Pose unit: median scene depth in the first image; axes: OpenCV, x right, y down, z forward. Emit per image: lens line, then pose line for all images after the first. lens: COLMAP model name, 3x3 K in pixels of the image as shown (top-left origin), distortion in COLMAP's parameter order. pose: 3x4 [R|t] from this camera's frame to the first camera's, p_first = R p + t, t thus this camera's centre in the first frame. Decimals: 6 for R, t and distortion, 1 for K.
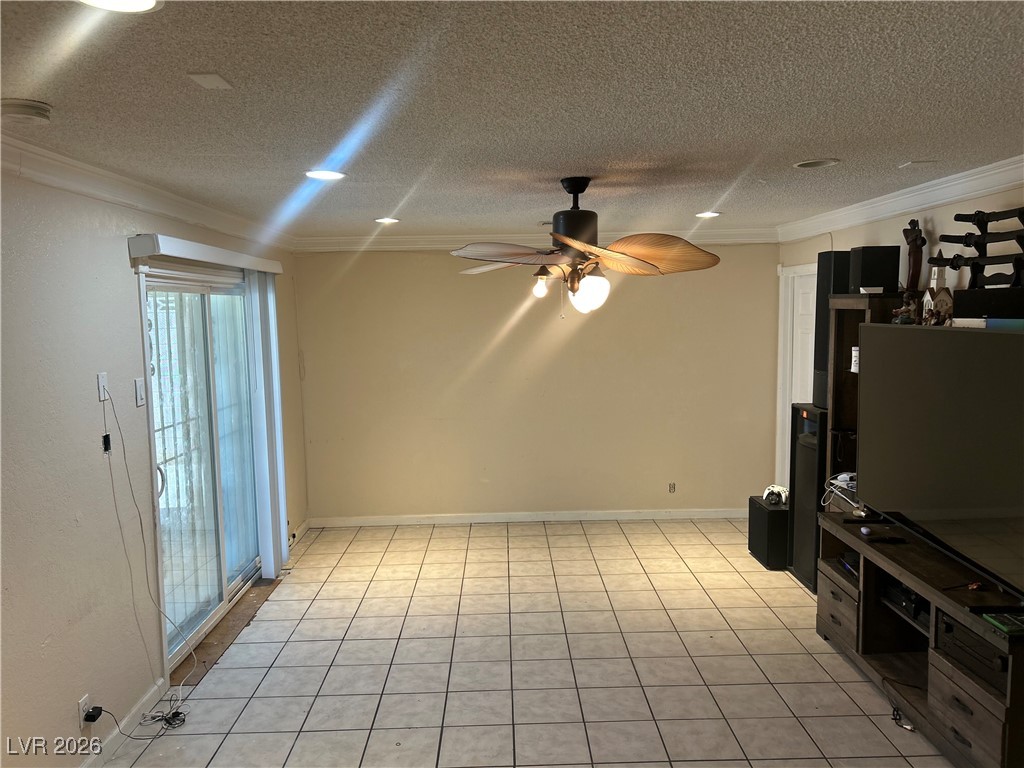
lens RADIAL K [[773.1, 0, 514.9], [0, 773.1, 381.8], [0, 0, 1]] dist [0.050899, -0.065354]
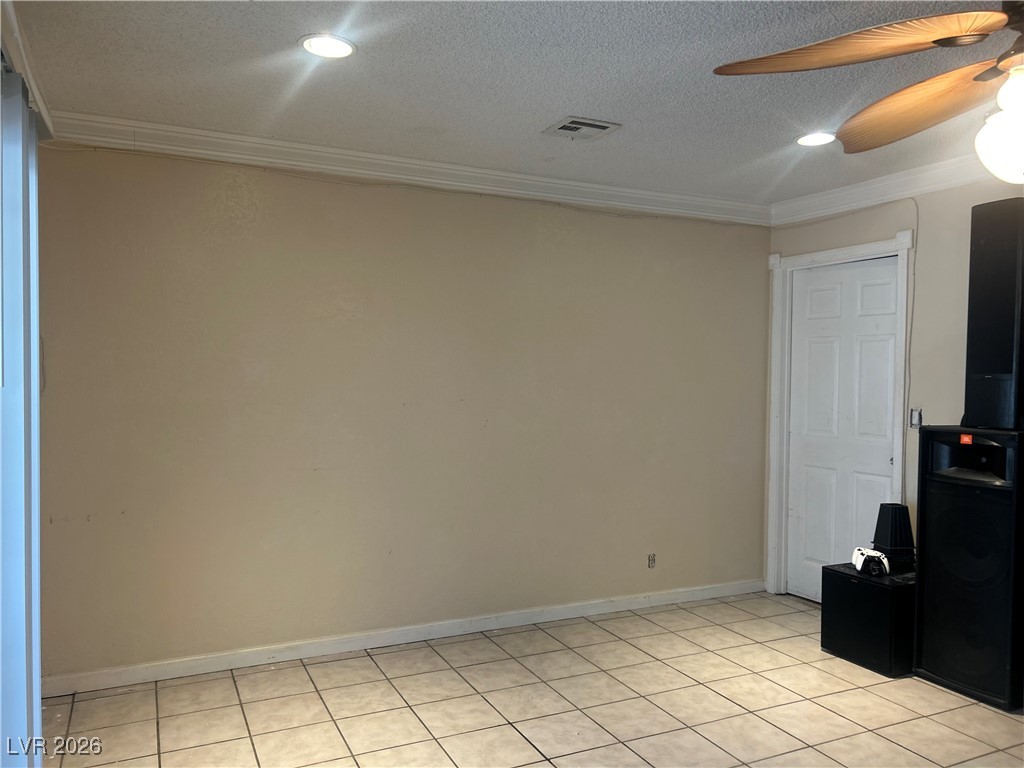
lens RADIAL K [[773.1, 0, 515.4], [0, 773.1, 388.2], [0, 0, 1]] dist [0.050899, -0.065354]
pose [[0.910510, 0.018699, 0.413065, -0.310988], [0.013038, 0.997182, -0.073882, 0.050694], [-0.413282, 0.072656, 0.907700, 0.643657]]
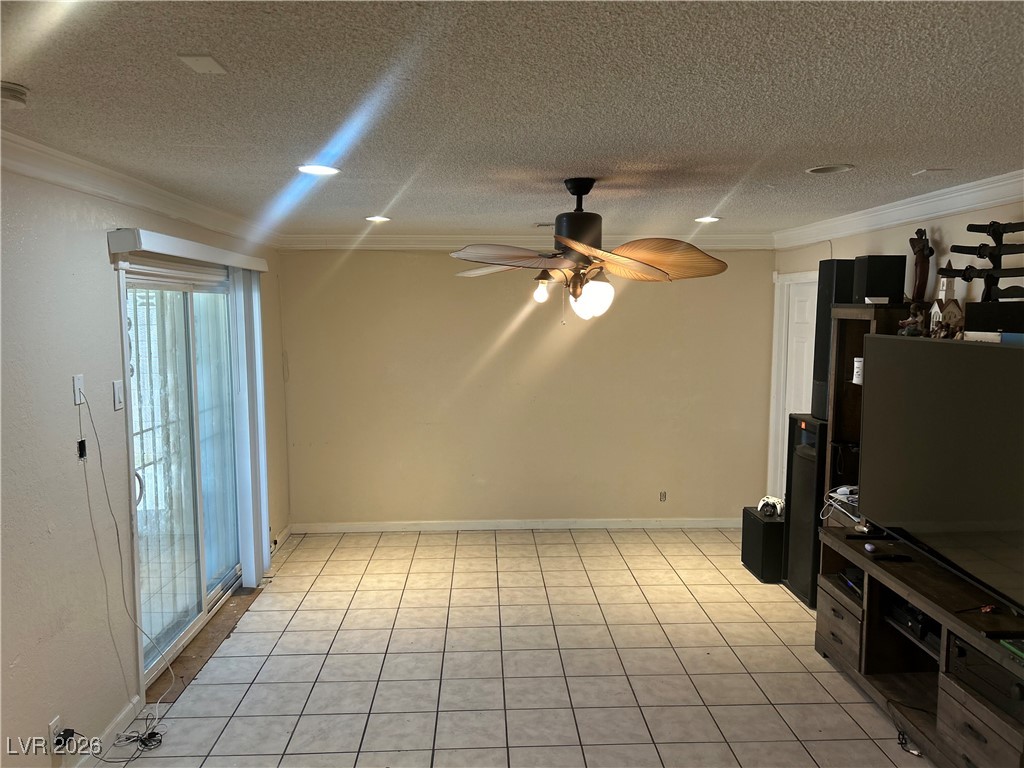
lens RADIAL K [[773.1, 0, 513.6], [0, 773.1, 384.8], [0, 0, 1]] dist [0.050899, -0.065354]
pose [[0.999592, 0.014810, 0.024442, -0.020041], [-0.014881, 0.999886, 0.002742, -0.007615], [-0.024399, -0.003105, 0.999697, 0.034115]]
